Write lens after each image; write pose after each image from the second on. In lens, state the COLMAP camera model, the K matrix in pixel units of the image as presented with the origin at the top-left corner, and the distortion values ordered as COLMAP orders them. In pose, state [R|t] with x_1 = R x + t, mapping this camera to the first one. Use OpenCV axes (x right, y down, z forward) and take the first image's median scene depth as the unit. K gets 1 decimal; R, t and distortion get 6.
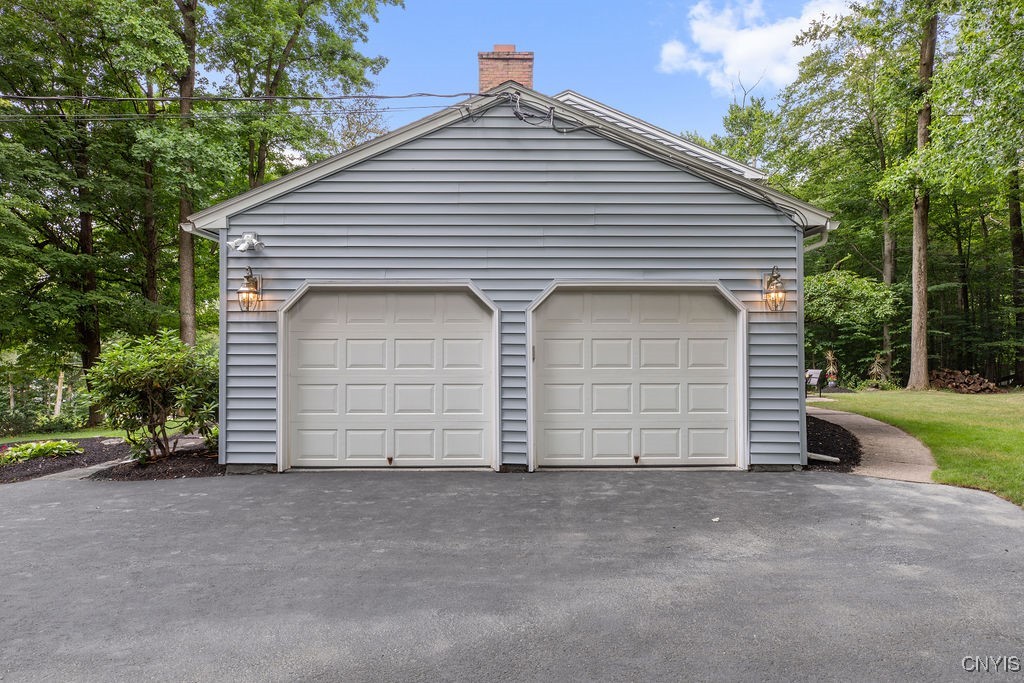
lens RADIAL K [[638.4, 0, 512.0], [0, 638.4, 341.5], [0, 0, 1]] dist [0.000805, 0.000957]
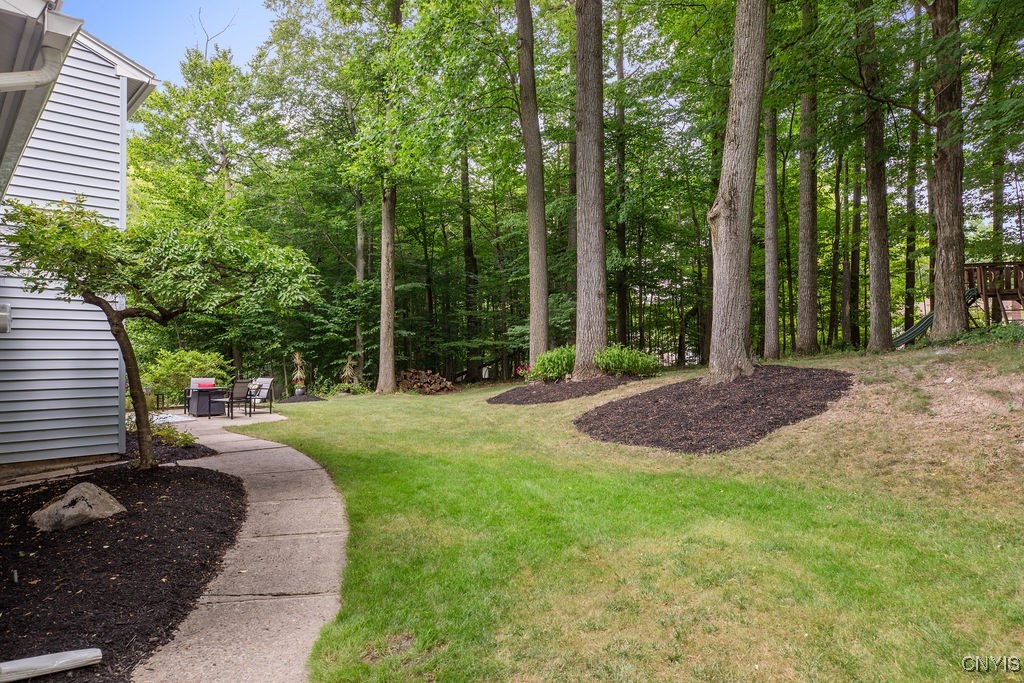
lens RADIAL K [[638.4, 0, 512.0], [0, 638.4, 341.5], [0, 0, 1]] dist [0.000805, 0.000957]
pose [[0.740639, 0.000644, 0.671903, 0.126461], [-0.001344, 0.999999, 0.000523, -0.001472], [-0.671902, -0.001290, 0.740639, 0.158608]]
